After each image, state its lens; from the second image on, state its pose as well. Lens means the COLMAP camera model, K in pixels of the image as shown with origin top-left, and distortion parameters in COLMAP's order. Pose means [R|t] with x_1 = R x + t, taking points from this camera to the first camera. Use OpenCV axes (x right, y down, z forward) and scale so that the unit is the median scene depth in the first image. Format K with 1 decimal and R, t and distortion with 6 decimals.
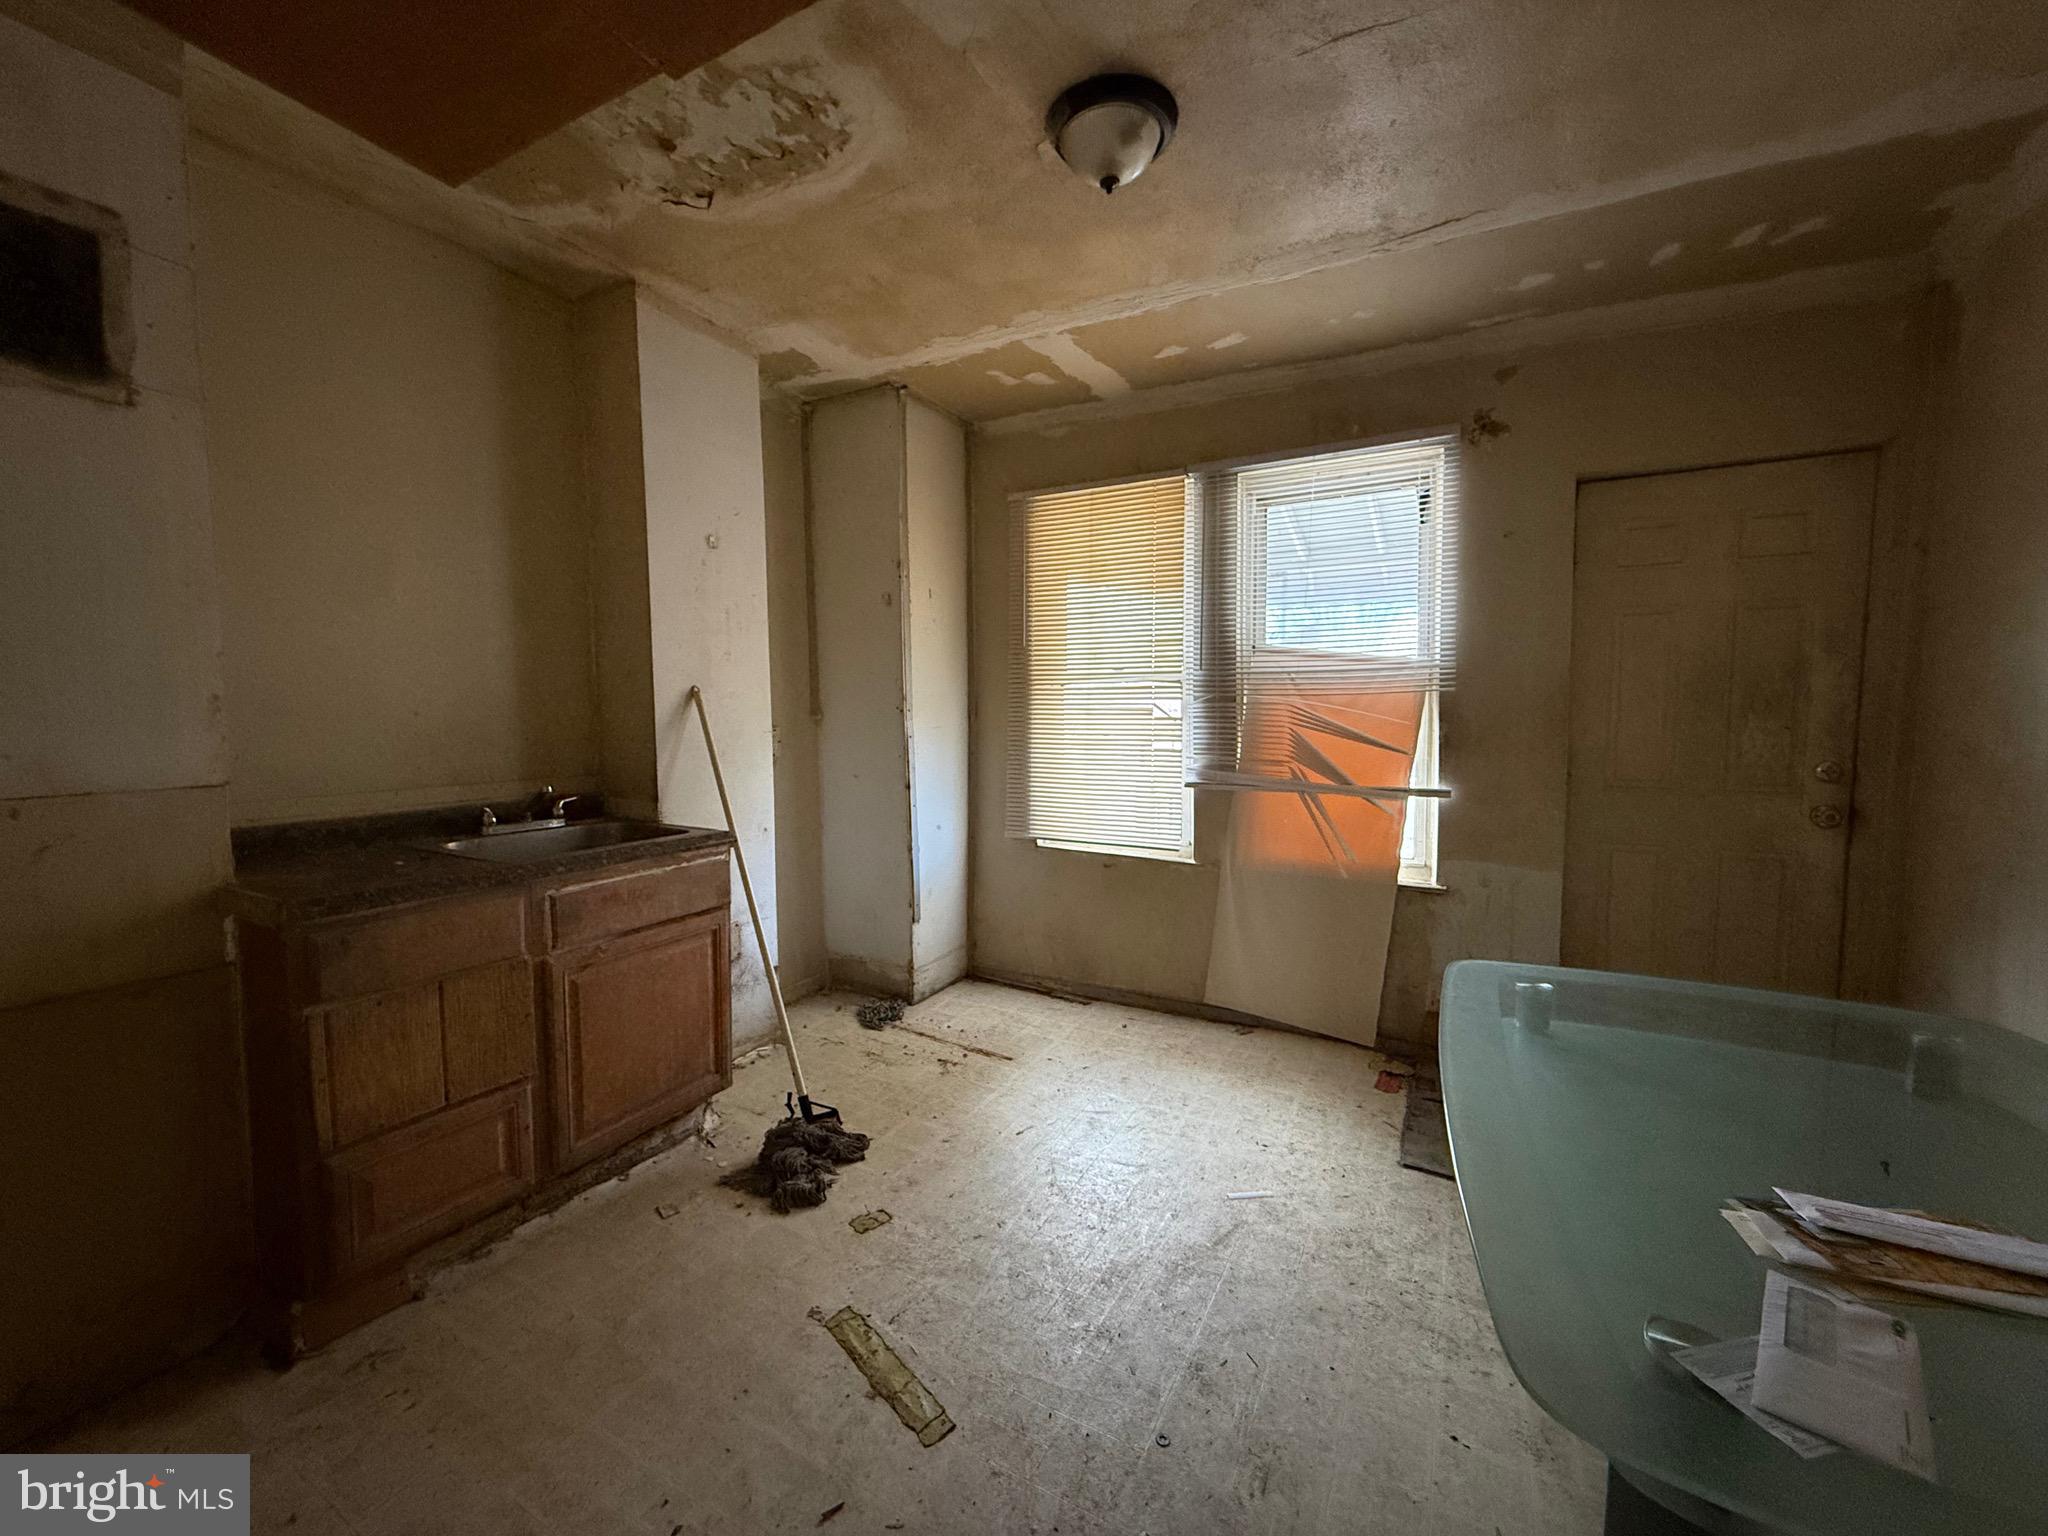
lens RADIAL K [[817.5, 0, 1021.1], [0, 817.5, 769.1], [0, 0, 1]] dist [0.001182, -0.000284]
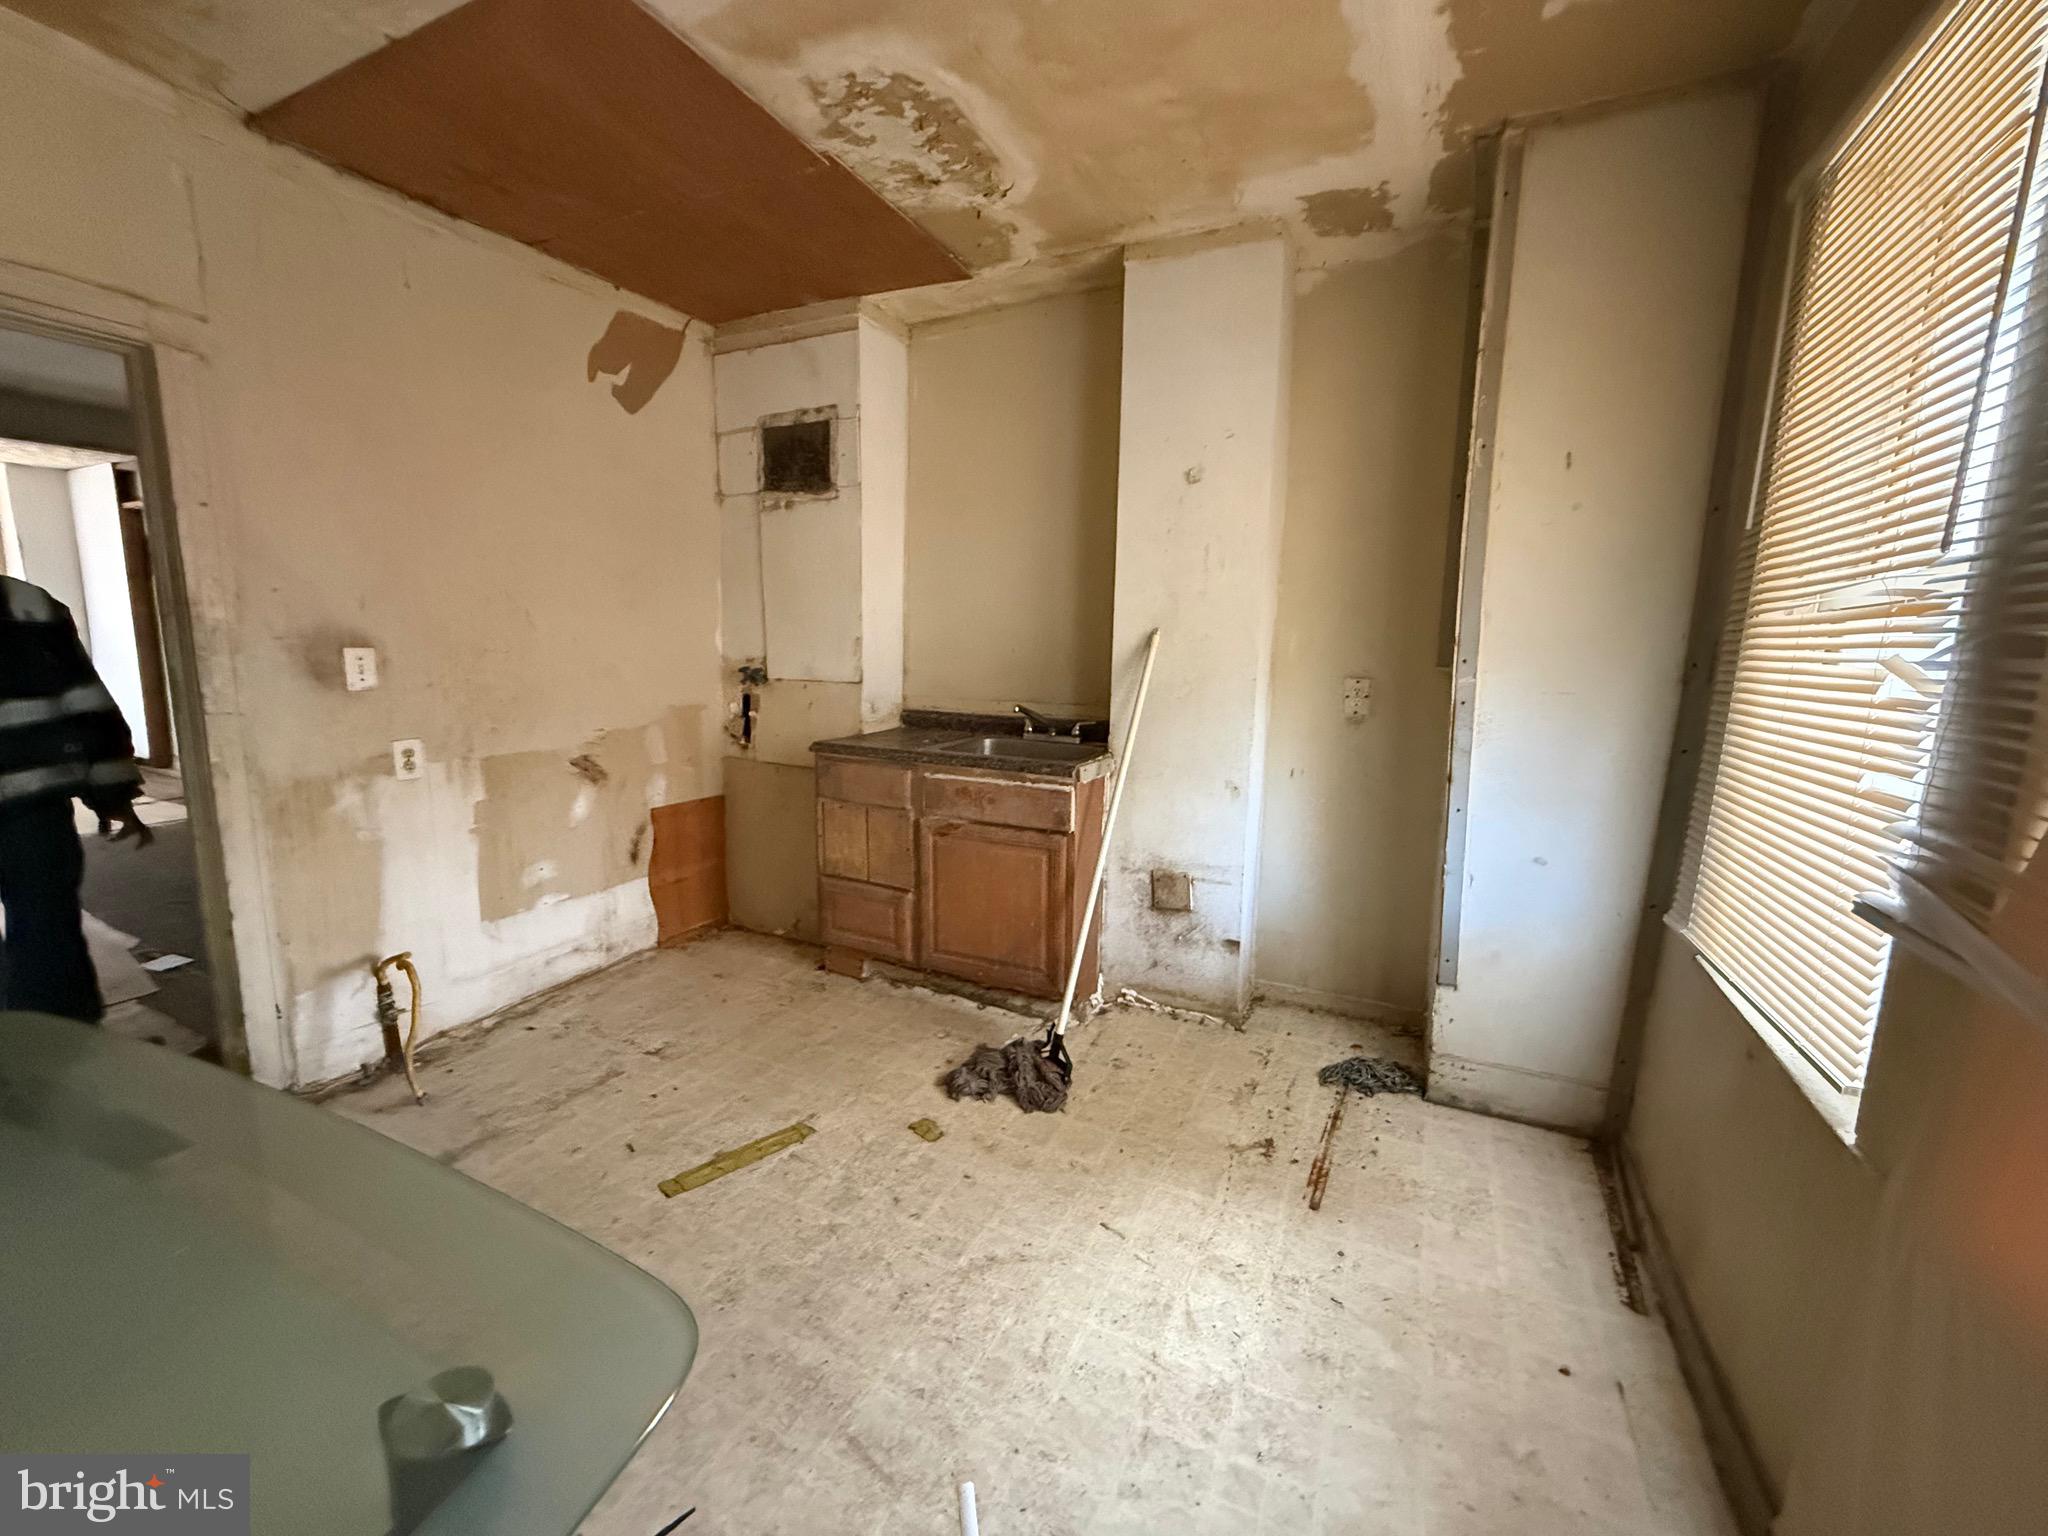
lens RADIAL K [[817.5, 0, 1019.1], [0, 817.5, 768.1], [0, 0, 1]] dist [0.001182, -0.000284]
pose [[0.045399, 0.153648, -0.987082, 0.715151], [-0.094628, 0.984319, 0.148865, -0.075596], [0.994477, 0.086647, 0.059227, 0.900123]]
